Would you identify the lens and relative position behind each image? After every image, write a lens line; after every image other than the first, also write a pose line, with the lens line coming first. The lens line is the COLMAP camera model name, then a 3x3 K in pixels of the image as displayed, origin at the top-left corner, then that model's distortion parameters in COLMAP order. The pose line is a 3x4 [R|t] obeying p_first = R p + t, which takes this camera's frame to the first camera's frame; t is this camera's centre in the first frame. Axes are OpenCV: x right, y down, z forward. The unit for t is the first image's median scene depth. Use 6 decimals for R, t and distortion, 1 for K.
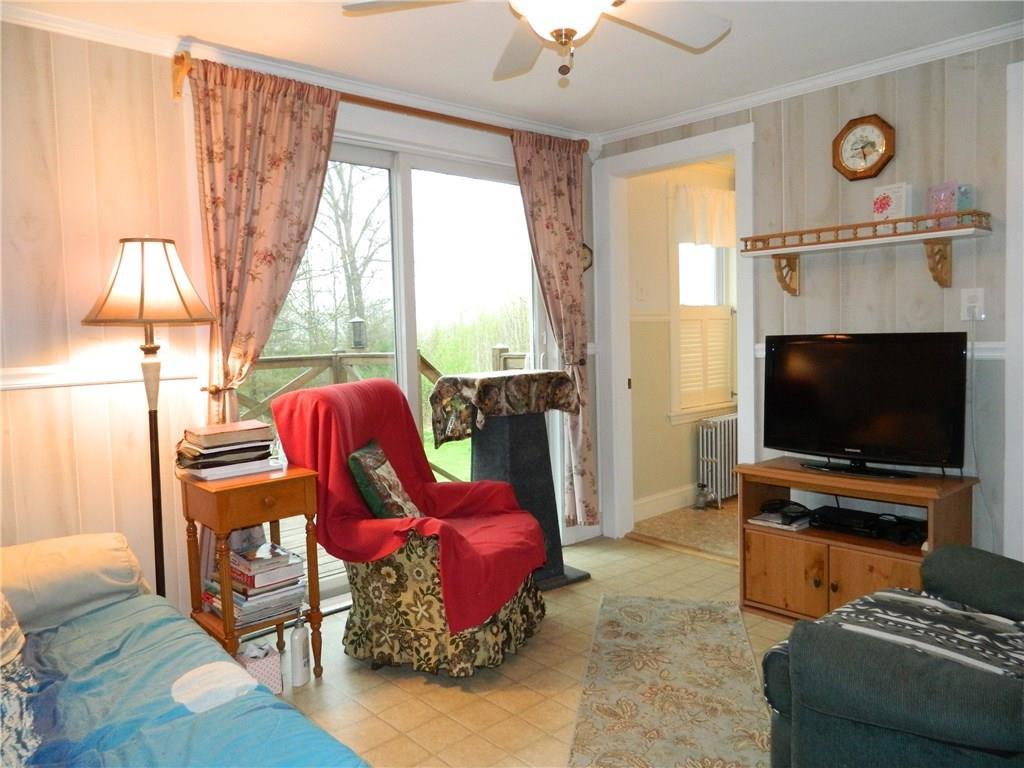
lens RADIAL K [[746.8, 0, 512.1], [0, 746.8, 383.2], [0, 0, 1]] dist [-0.038160, -0.000352]
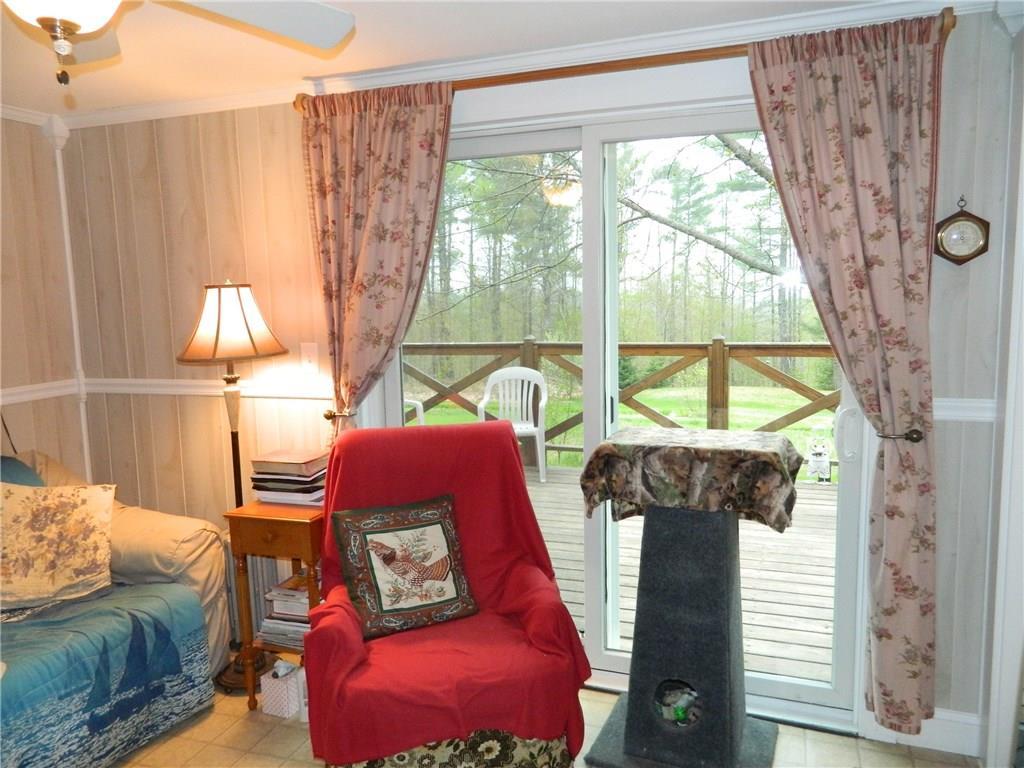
lens RADIAL K [[746.8, 0, 512.8], [0, 746.8, 381.3], [0, 0, 1]] dist [-0.038160, -0.000352]
pose [[0.464521, 0.130434, -0.875904, 0.585397], [-0.045829, 0.991309, 0.123315, -0.164095], [0.884376, -0.017140, 0.466461, 0.668195]]
